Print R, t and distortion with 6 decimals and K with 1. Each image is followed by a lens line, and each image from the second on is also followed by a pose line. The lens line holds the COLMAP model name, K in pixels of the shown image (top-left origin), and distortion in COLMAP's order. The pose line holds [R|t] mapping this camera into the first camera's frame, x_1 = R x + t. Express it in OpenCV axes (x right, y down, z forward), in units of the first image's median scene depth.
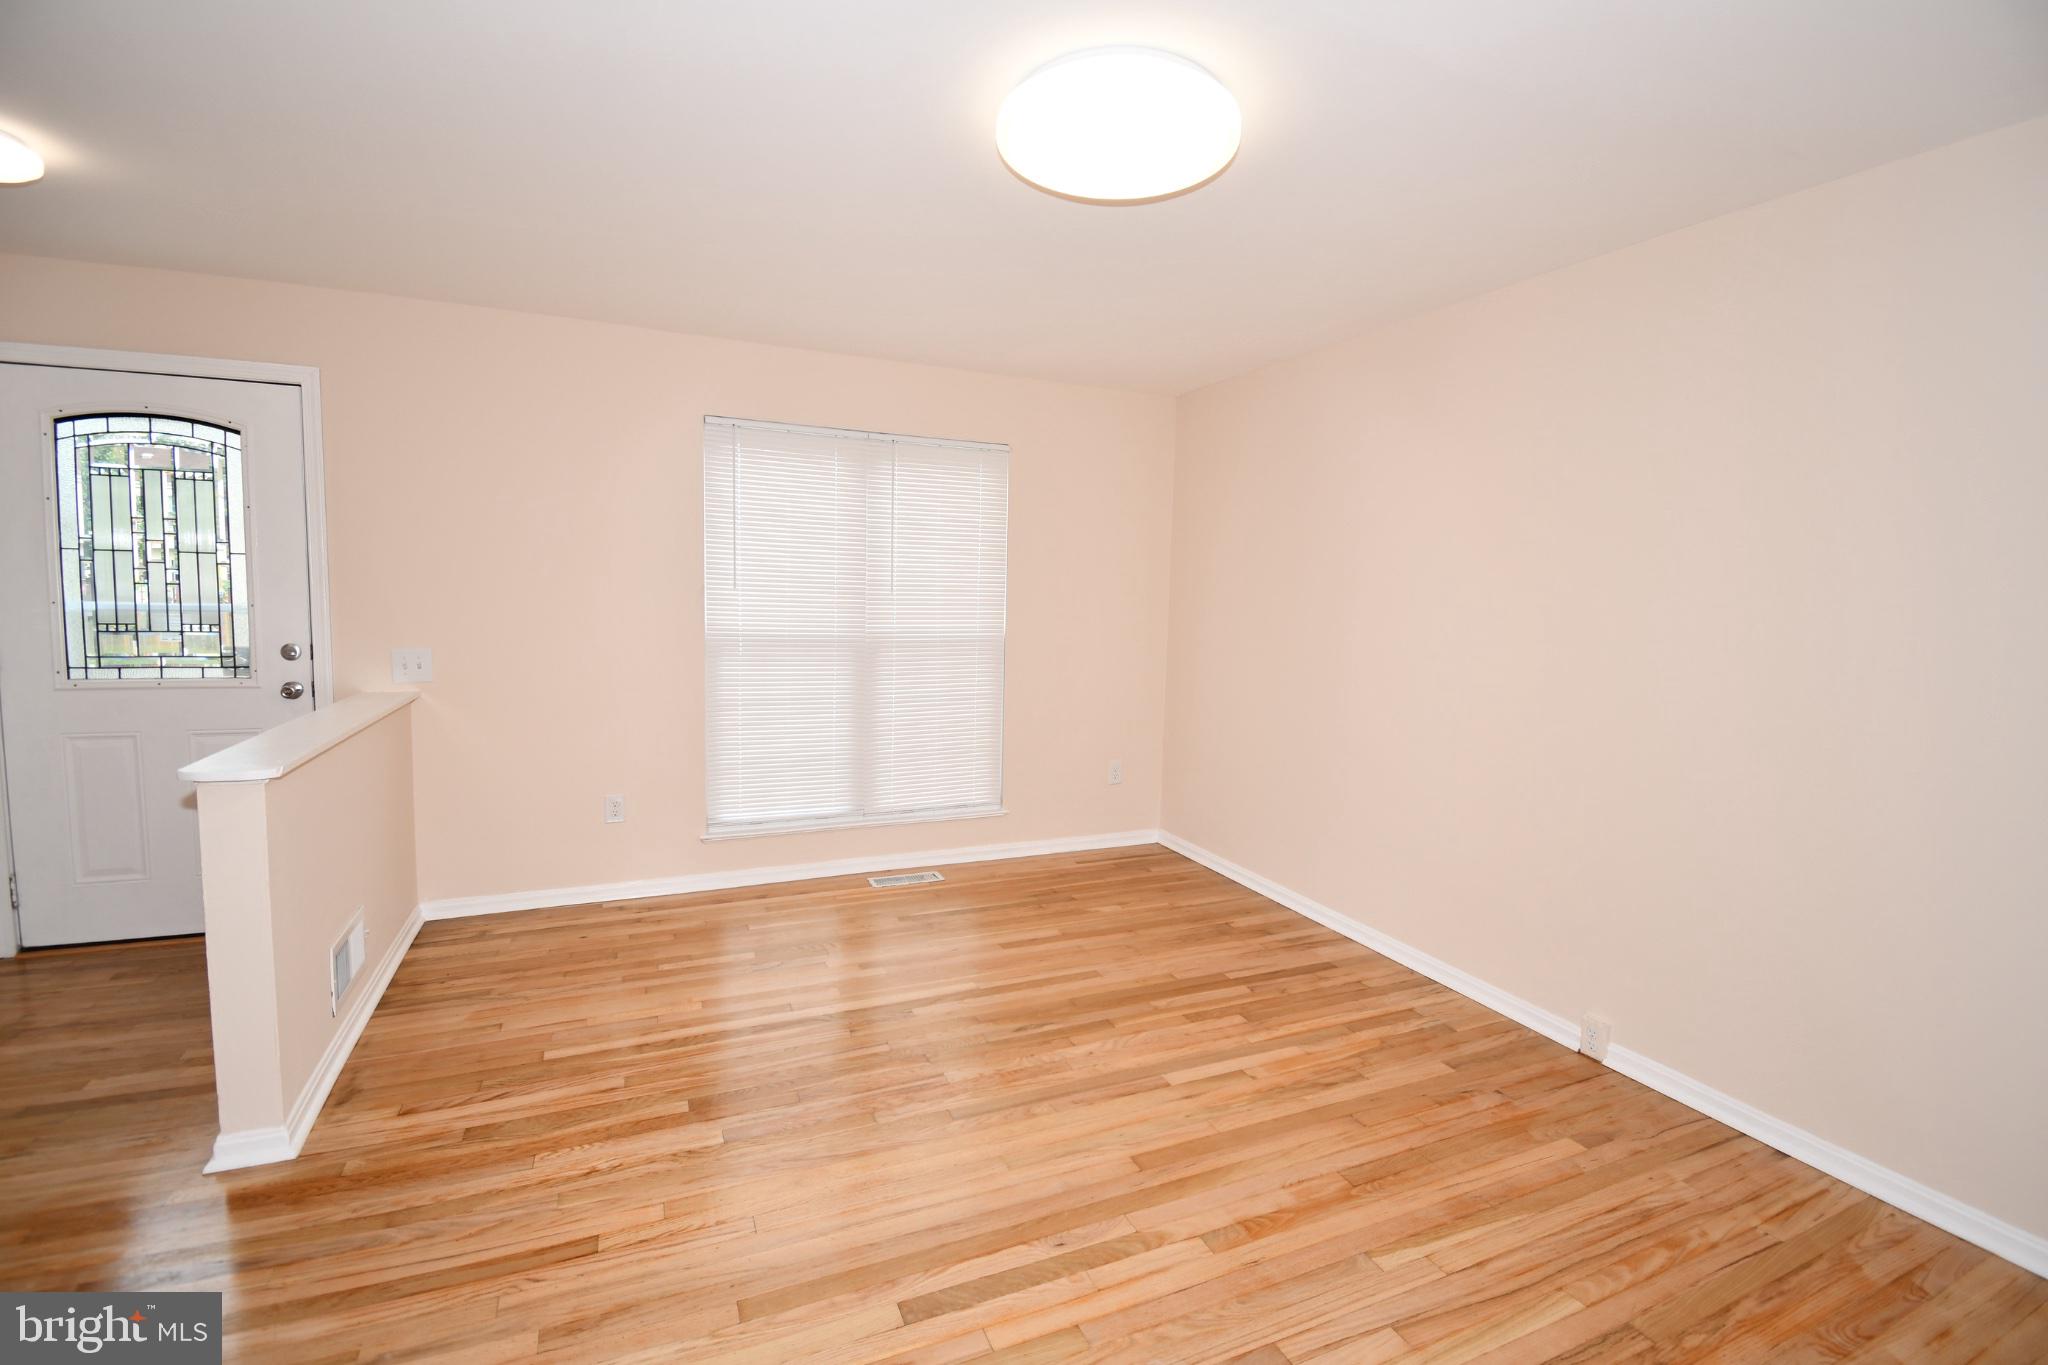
lens RADIAL K [[898.3, 0, 1023.0], [0, 898.3, 670.8], [0, 0, 1]] dist [0.023665, -0.028924]
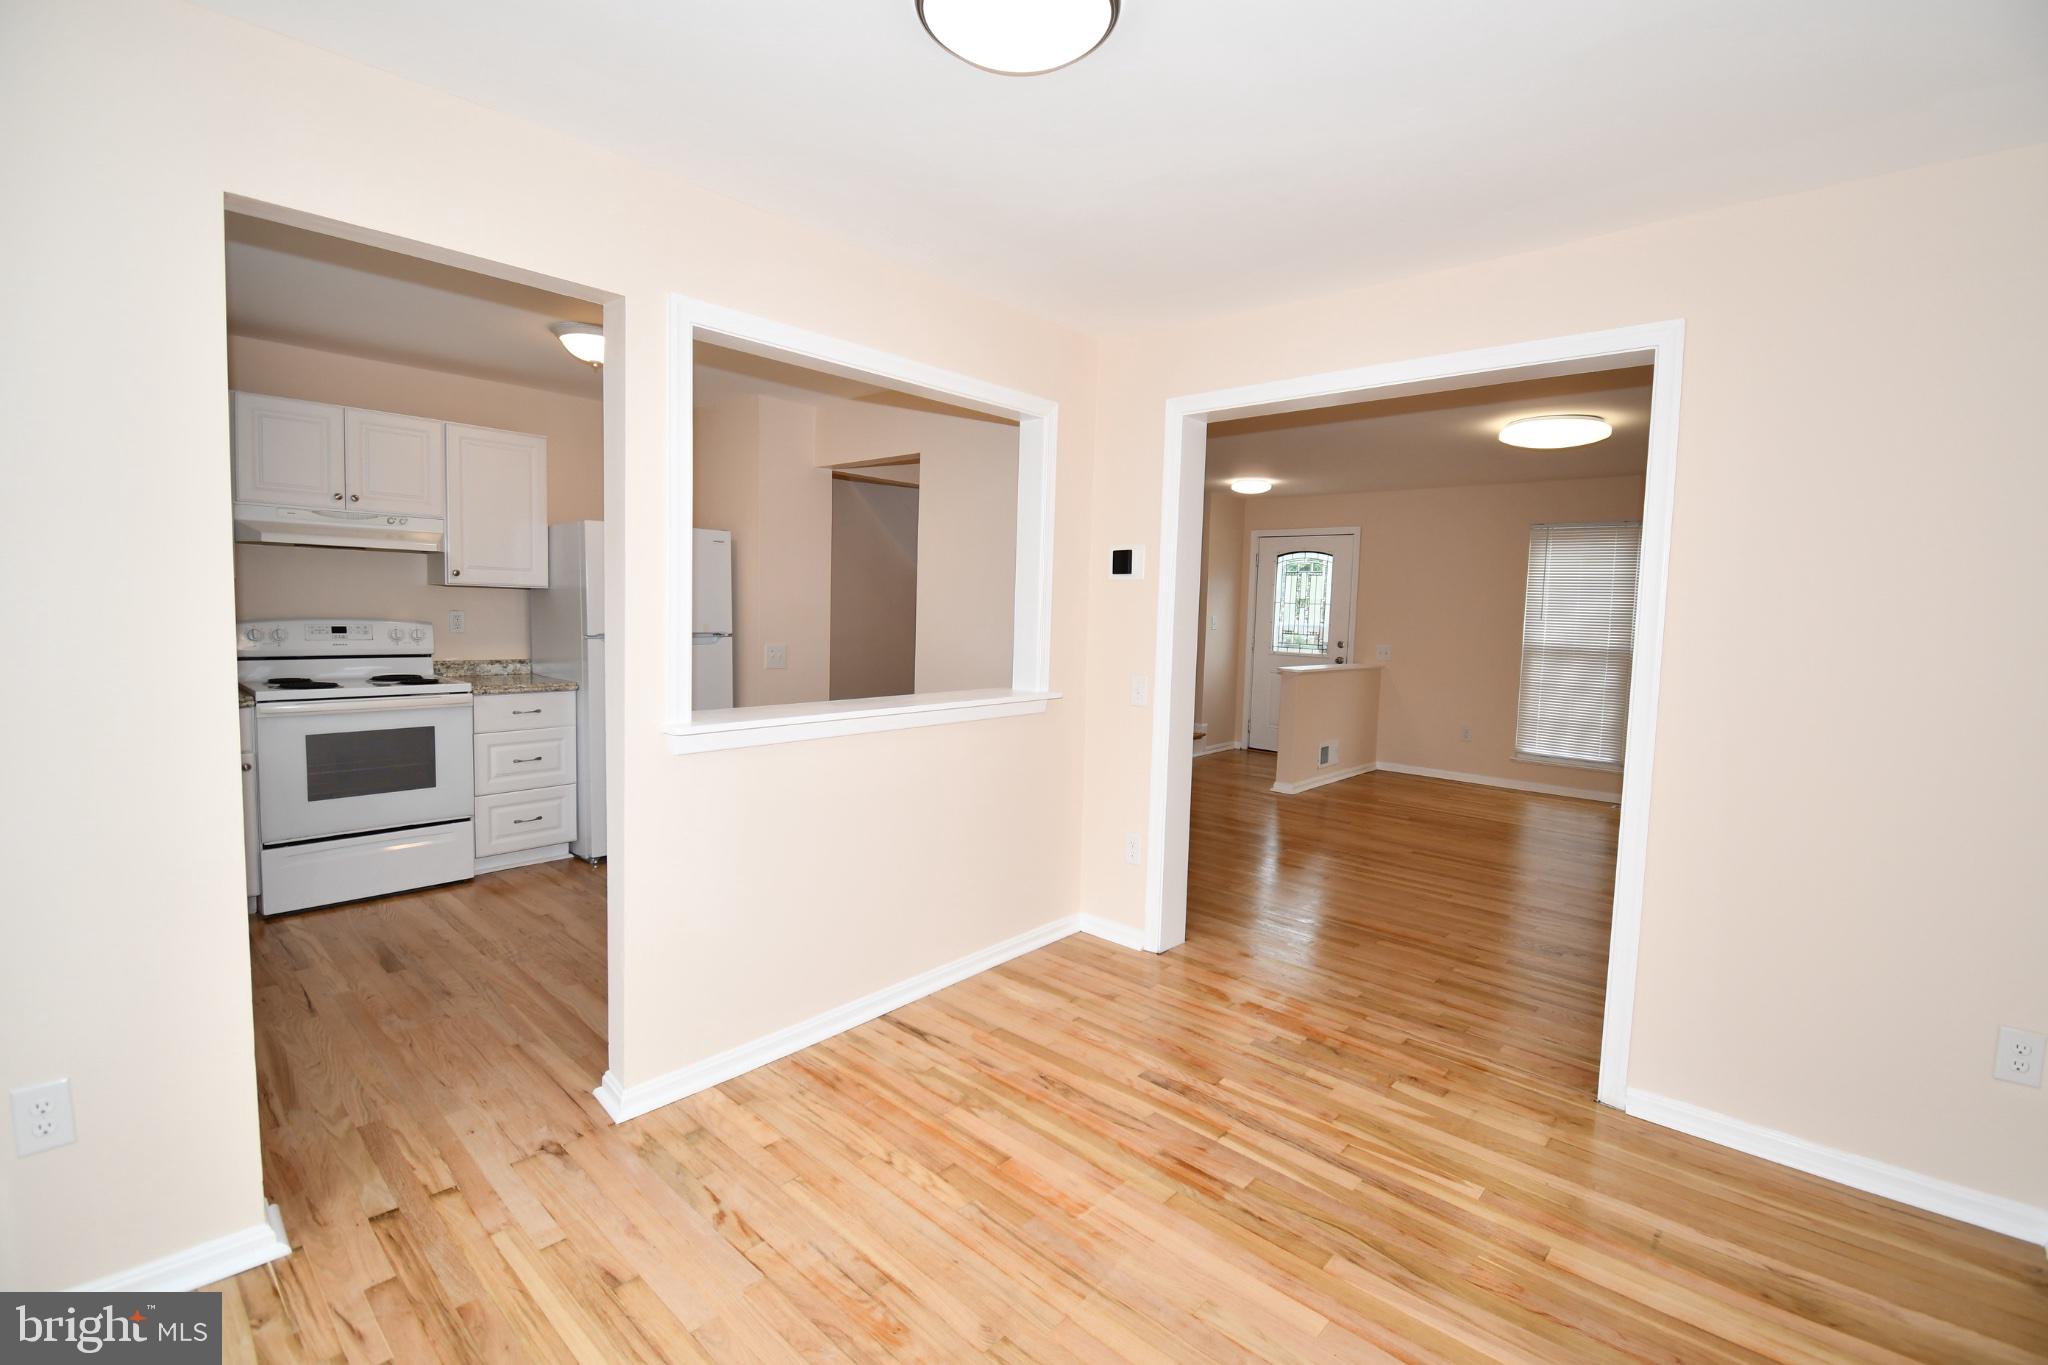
lens RADIAL K [[898.3, 0, 1023.0], [0, 898.3, 670.8], [0, 0, 1]] dist [0.023665, -0.028924]
pose [[0.401575, 0.053521, -0.914261, 1.275555], [-0.101247, 0.994766, 0.013763, 0.124039], [0.910212, 0.087040, 0.404892, -0.899733]]
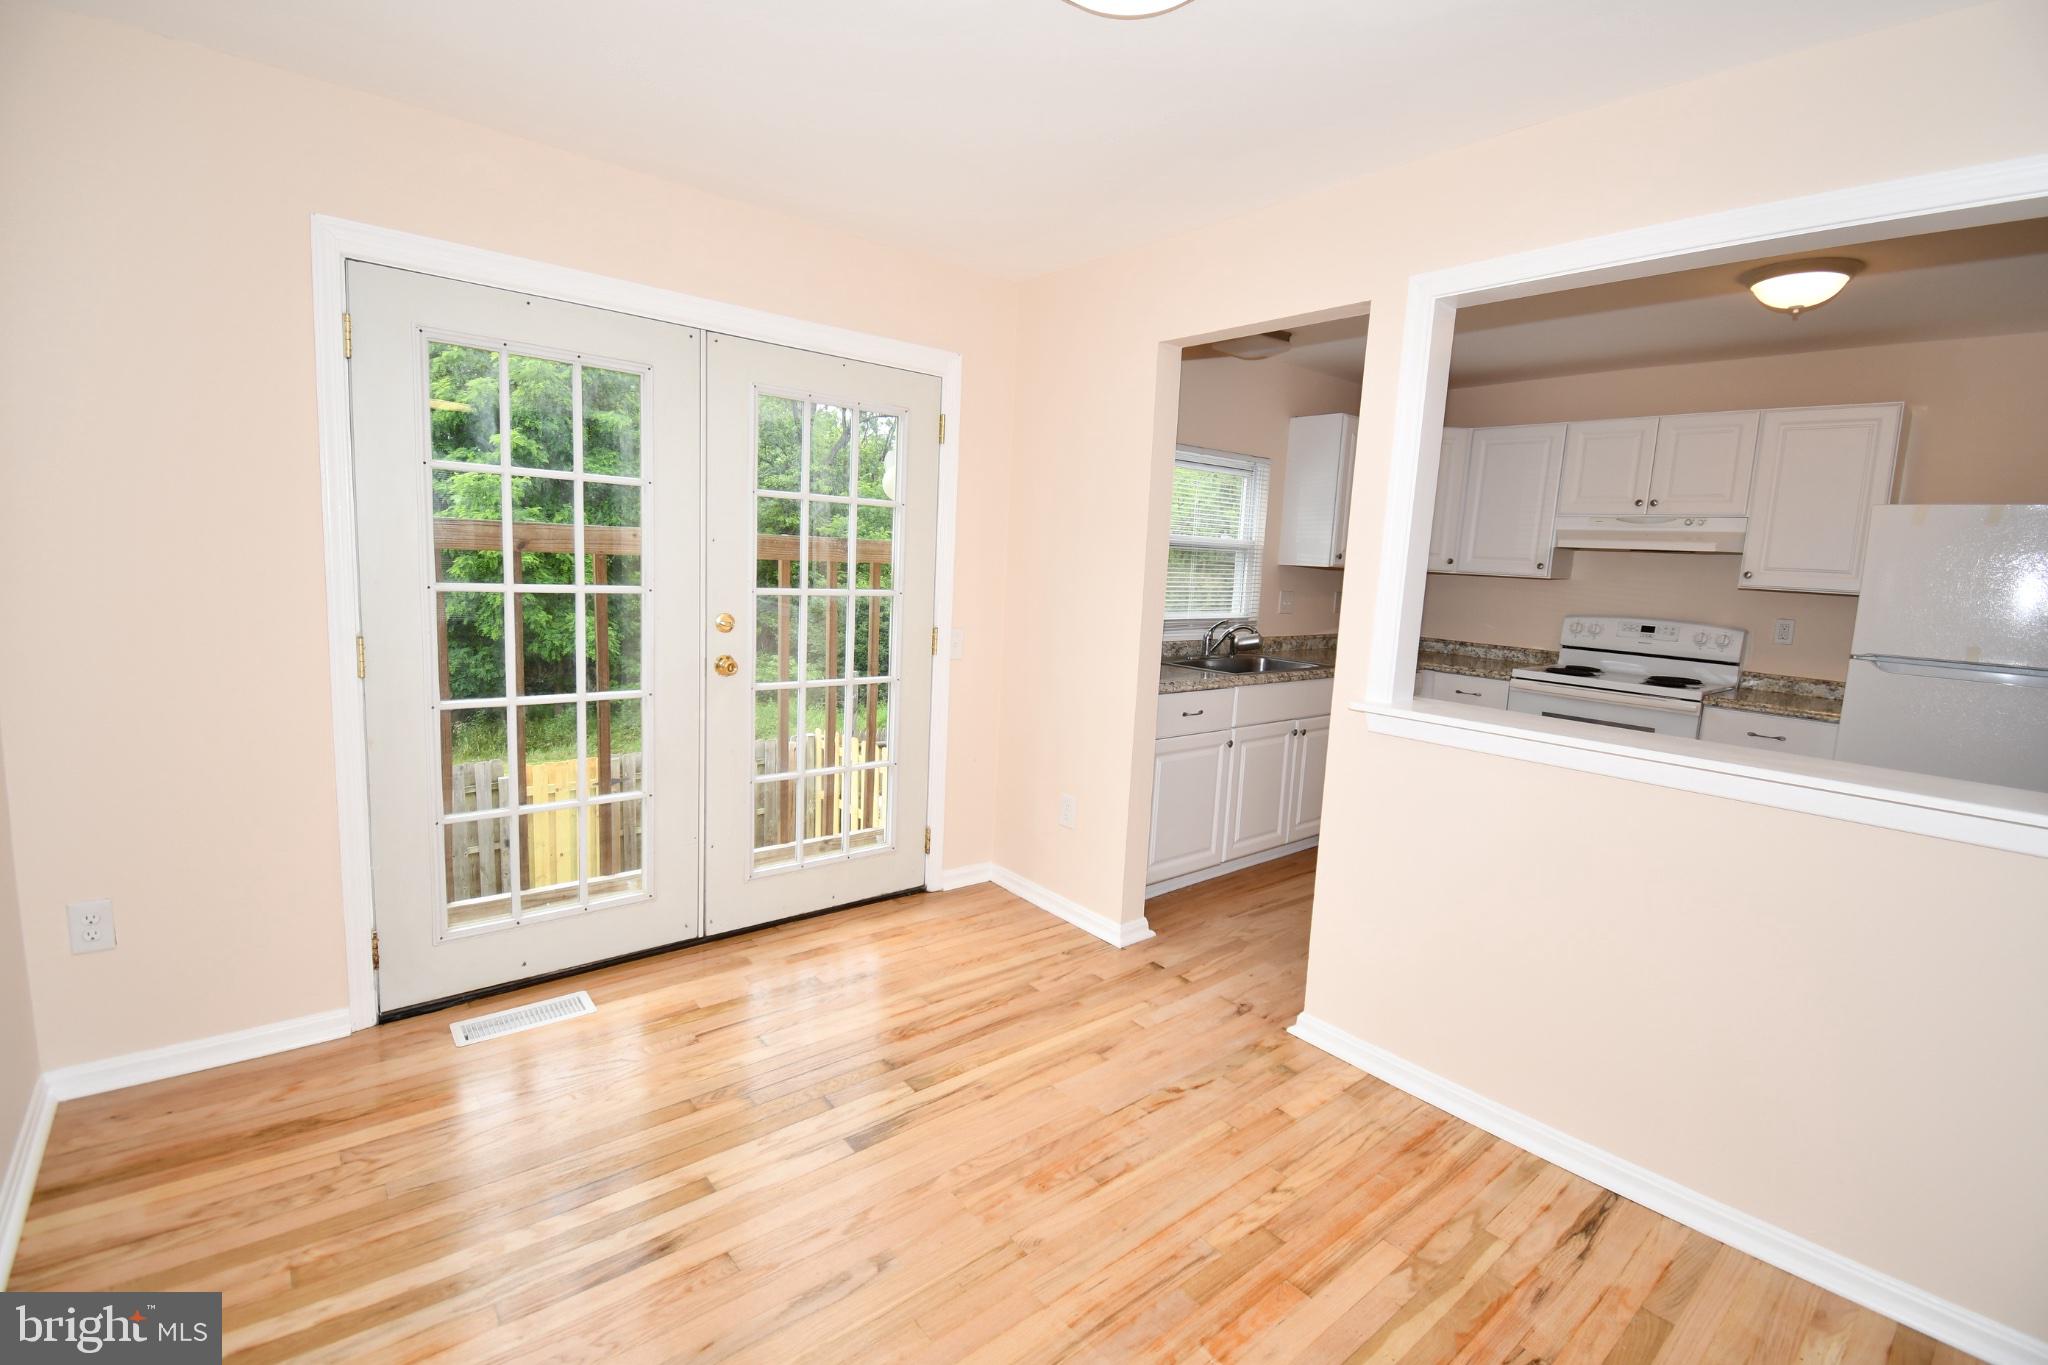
lens RADIAL K [[898.3, 0, 1023.0], [0, 898.3, 670.8], [0, 0, 1]] dist [0.023665, -0.028924]
pose [[-0.958617, -0.036176, -0.282390, 0.938245], [-0.097826, 0.973354, 0.207395, 0.040860], [0.267363, 0.226437, -0.936613, -0.116817]]
